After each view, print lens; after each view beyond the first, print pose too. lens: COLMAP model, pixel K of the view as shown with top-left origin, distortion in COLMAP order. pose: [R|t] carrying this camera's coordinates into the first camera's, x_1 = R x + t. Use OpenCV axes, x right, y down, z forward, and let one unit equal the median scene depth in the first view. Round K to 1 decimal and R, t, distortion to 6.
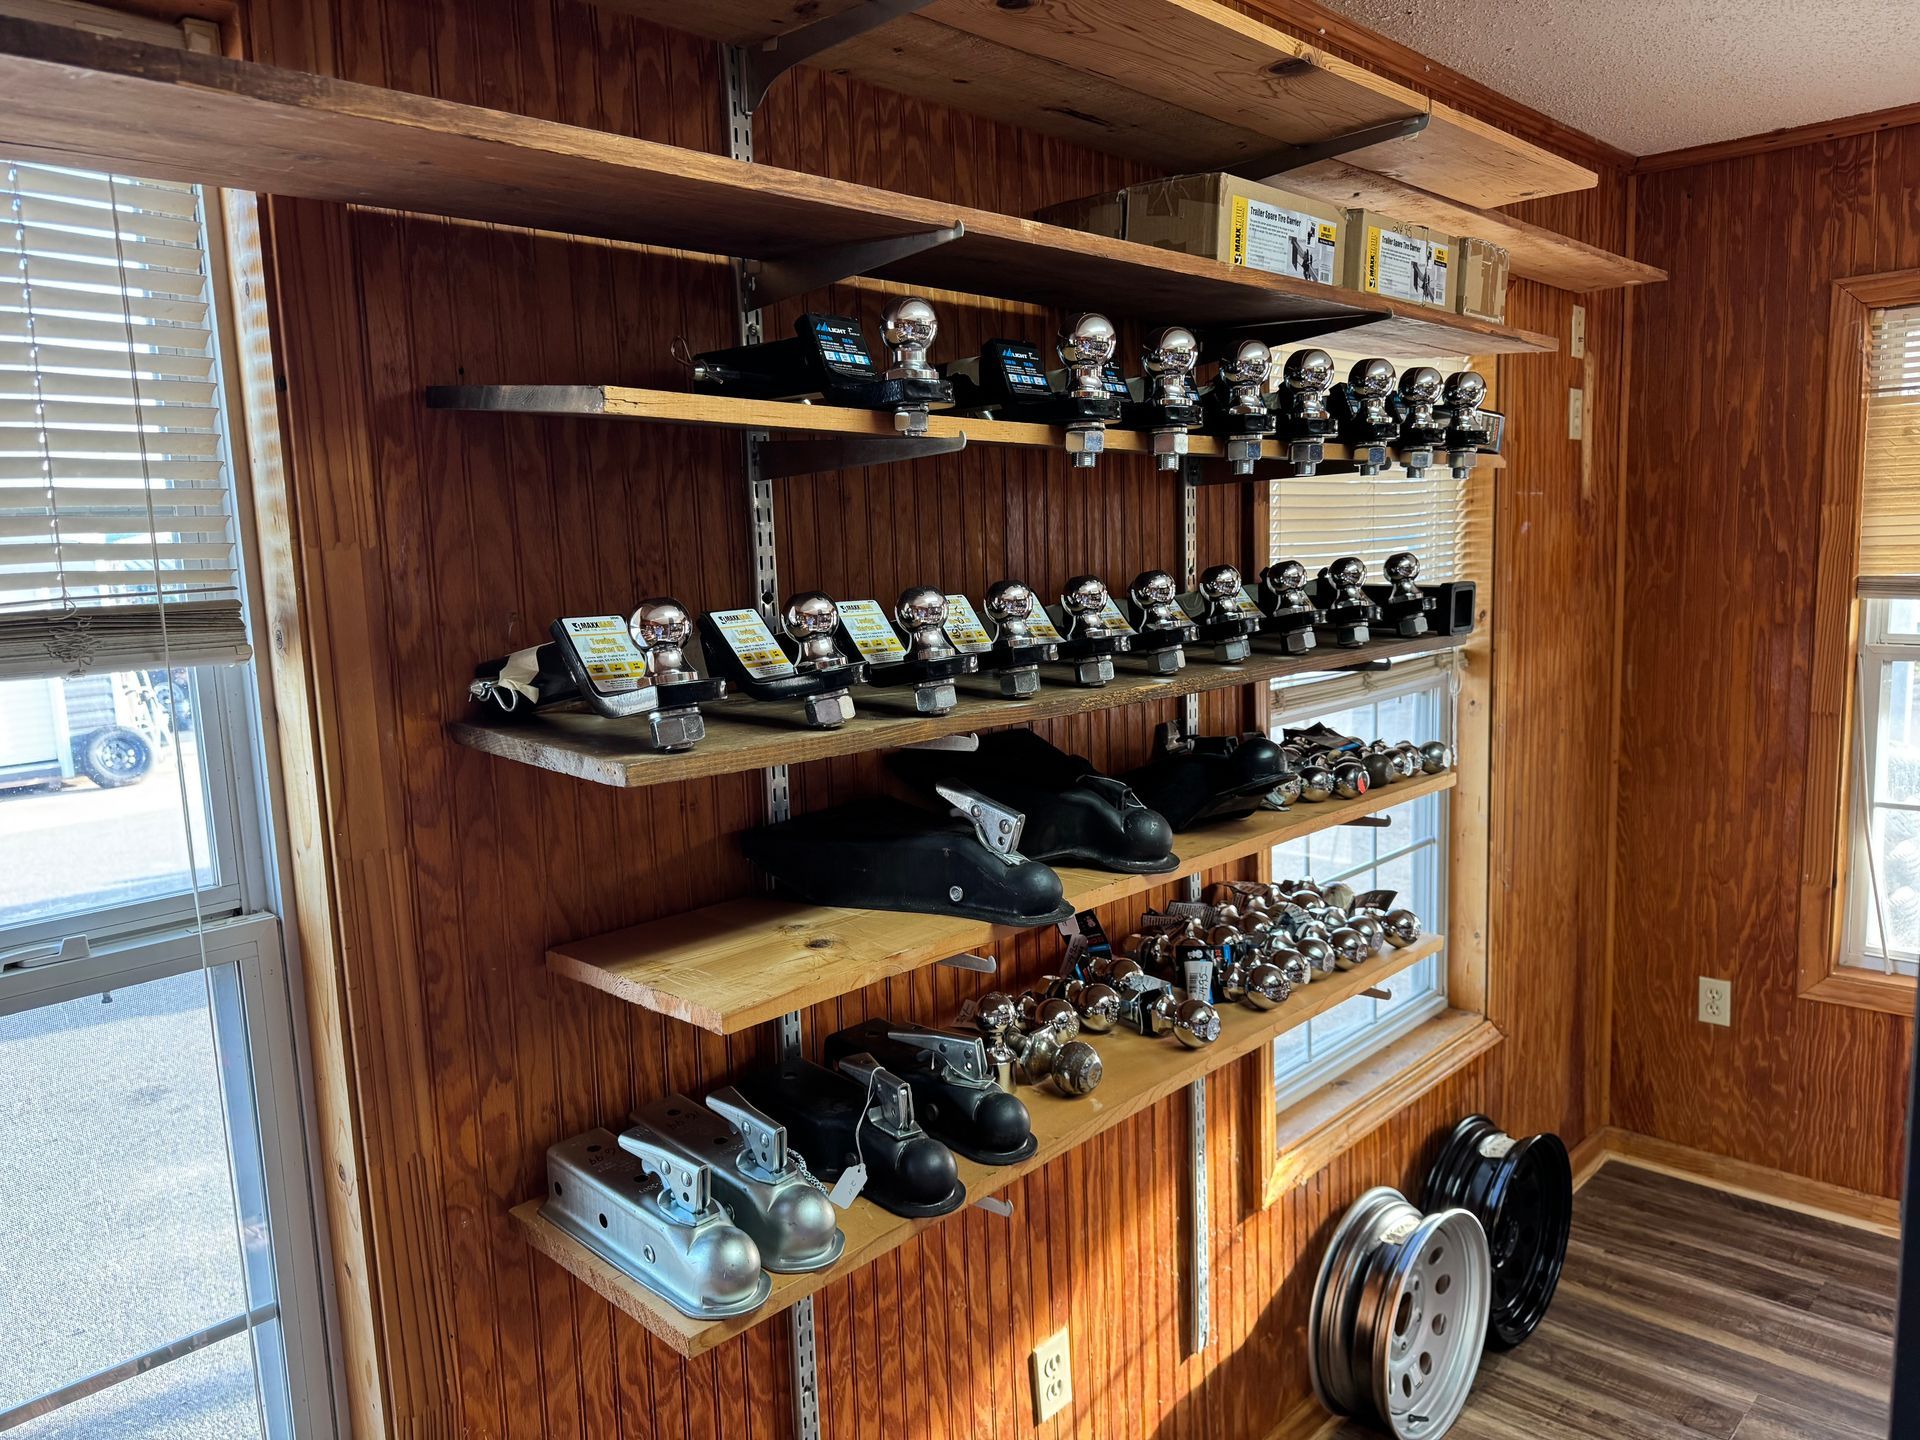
lens RADIAL K [[1328.1, 0, 943.7], [0, 1328.1, 717.0], [0, 0, 1]] dist [0.108366, -0.137580]
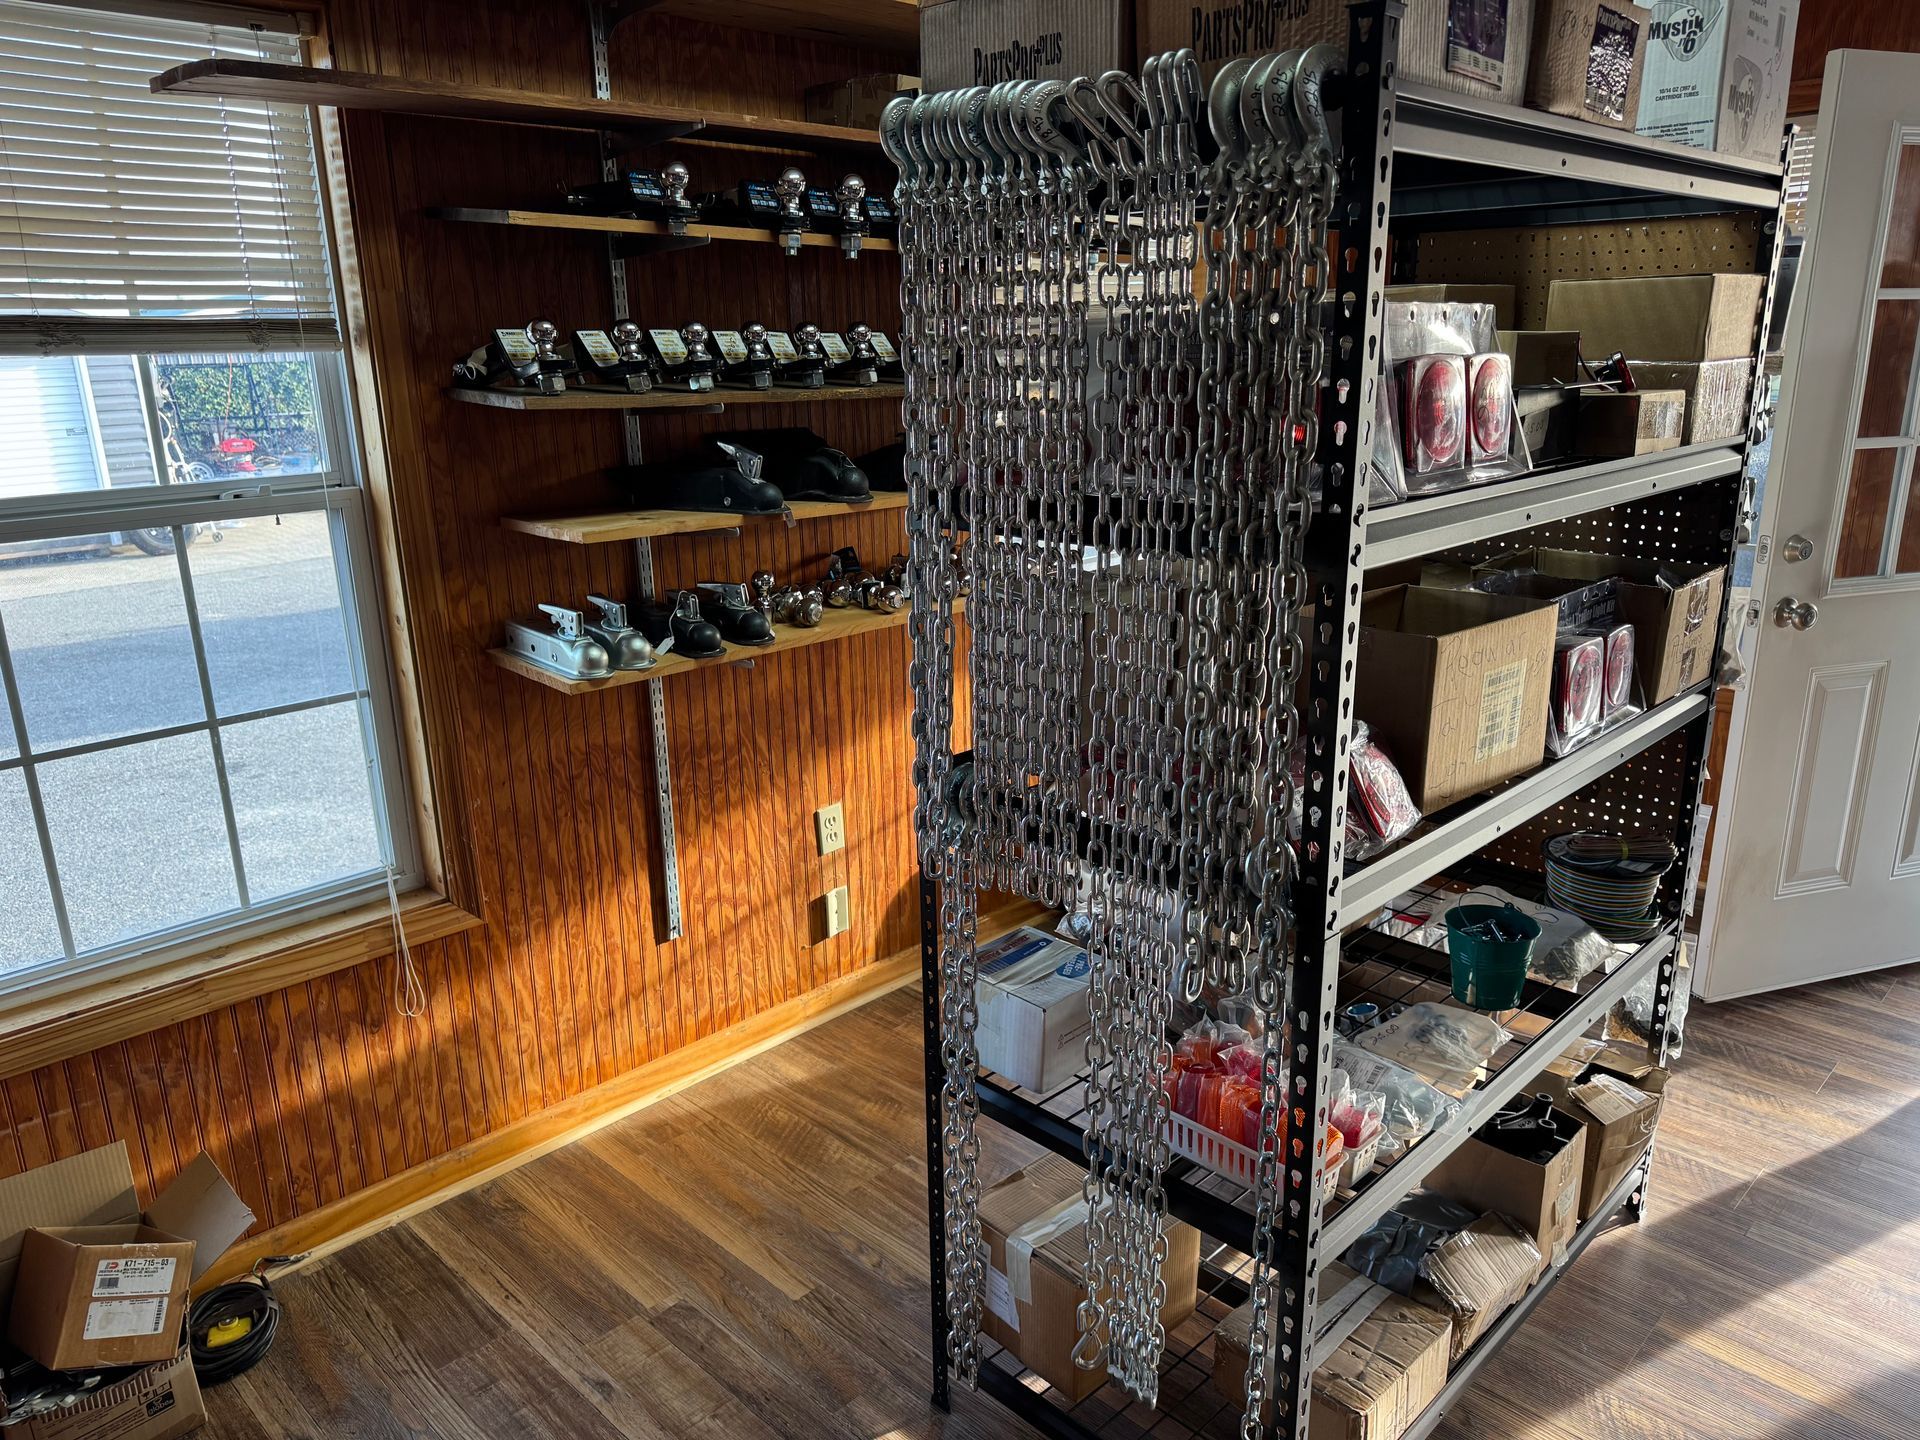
lens RADIAL K [[1356.5, 0, 960.0], [0, 1356.5, 720.0], [0, 0, 1]] dist [0.042617, -0.039915]
pose [[0.999846, 0.016161, -0.006779, 0.363858], [-0.015055, 0.990061, 0.139828, 0.176056], [0.008971, -0.139704, 0.990153, -0.923718]]
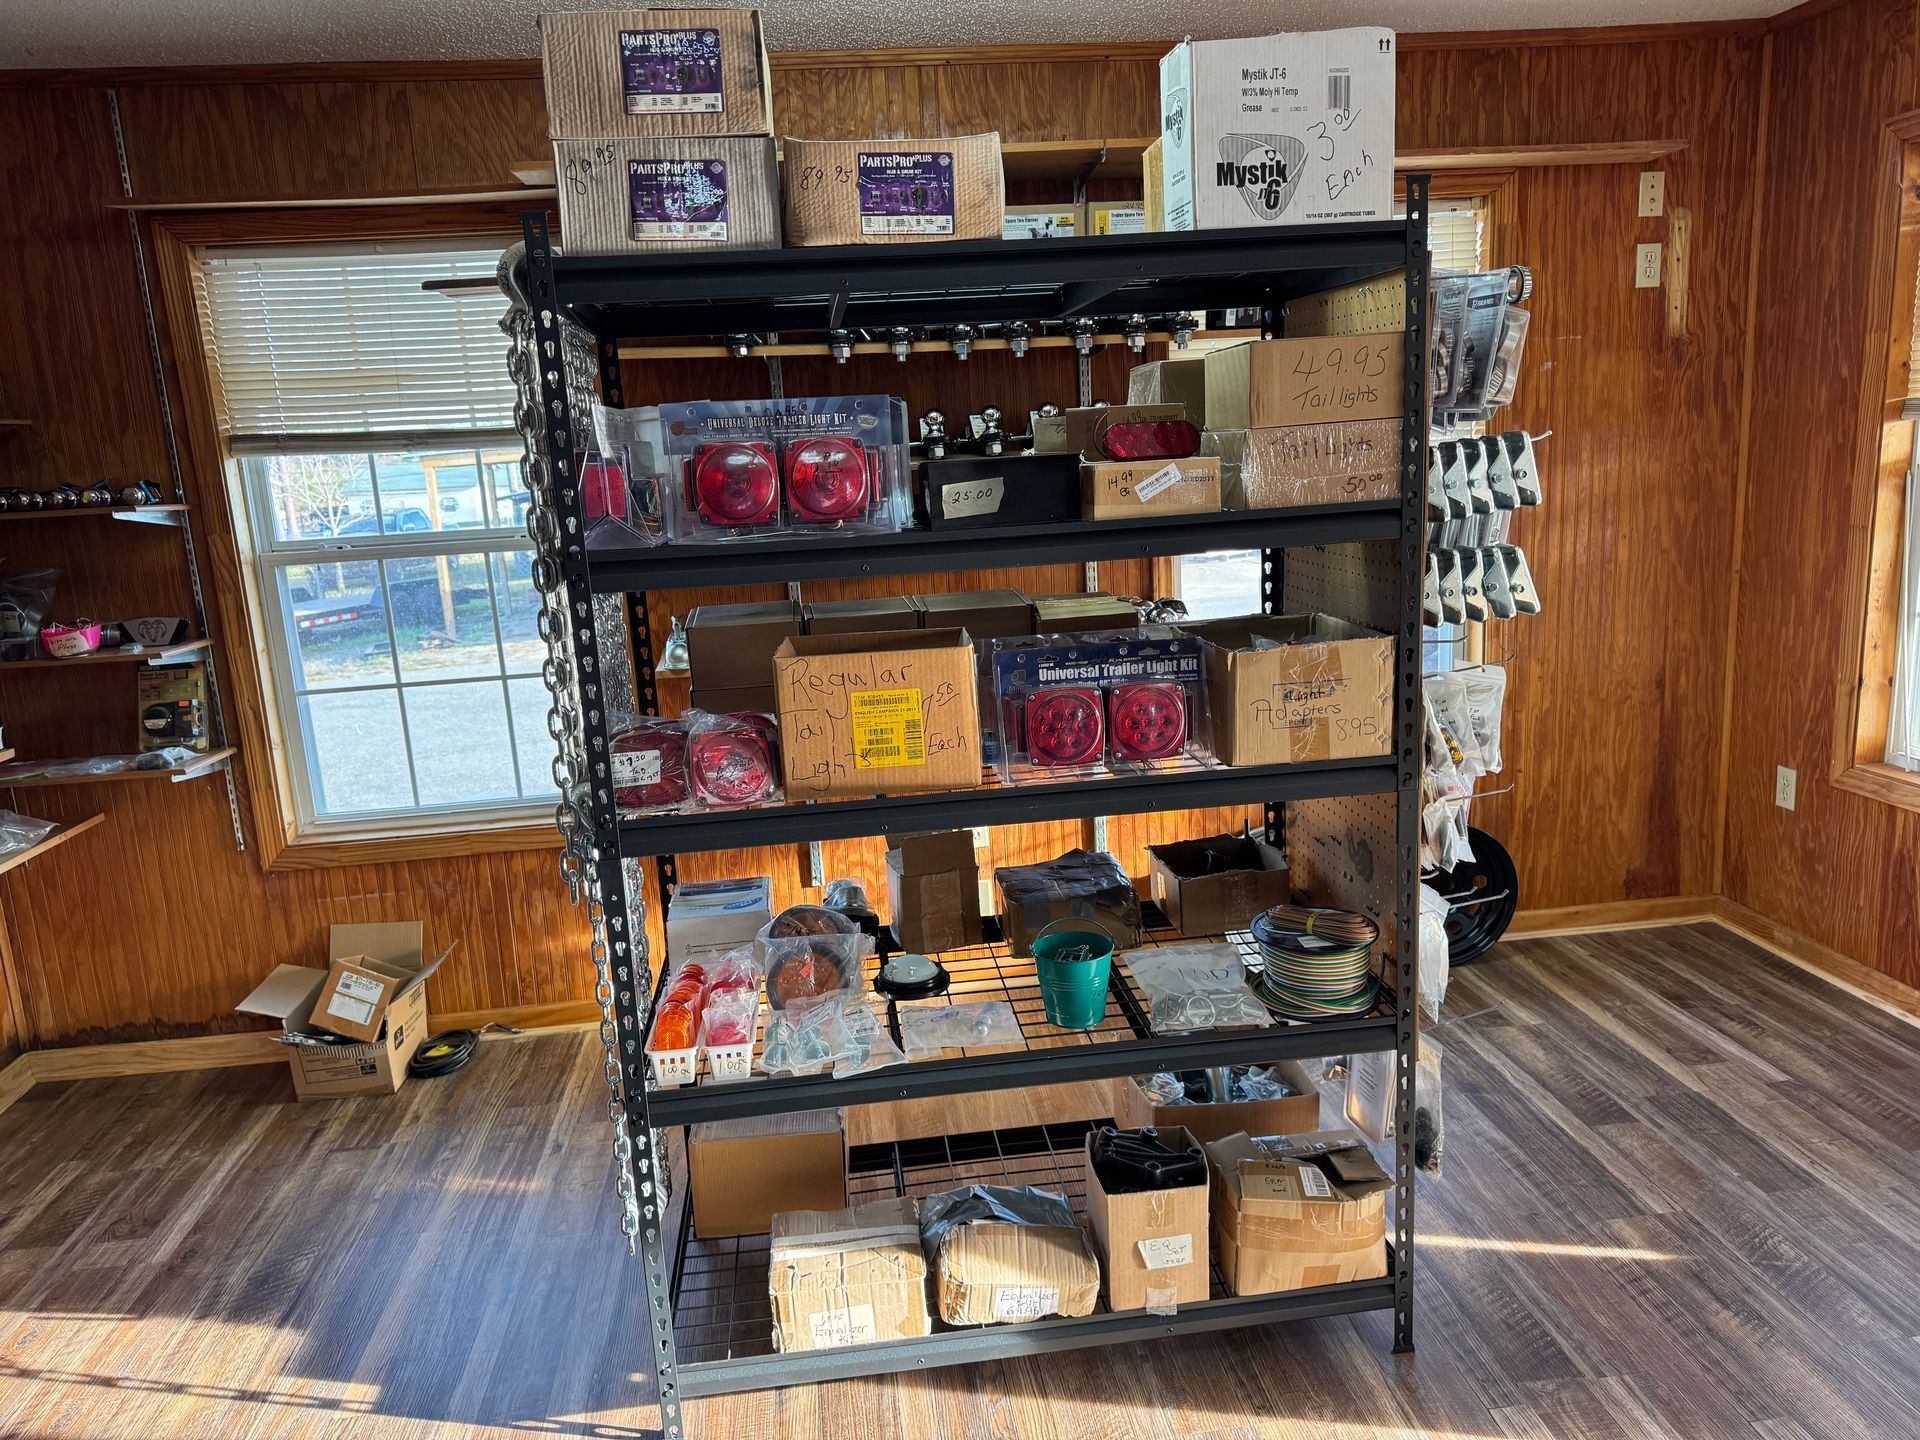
lens RADIAL K [[1356.5, 0, 960.0], [0, 1356.5, 720.0], [0, 0, 1]] dist [0.042617, -0.039915]
pose [[0.781542, 0.119503, -0.612300, 1.859032], [-0.054863, 0.990845, 0.123356, 0.132009], [0.621436, -0.062815, 0.780943, -0.793442]]
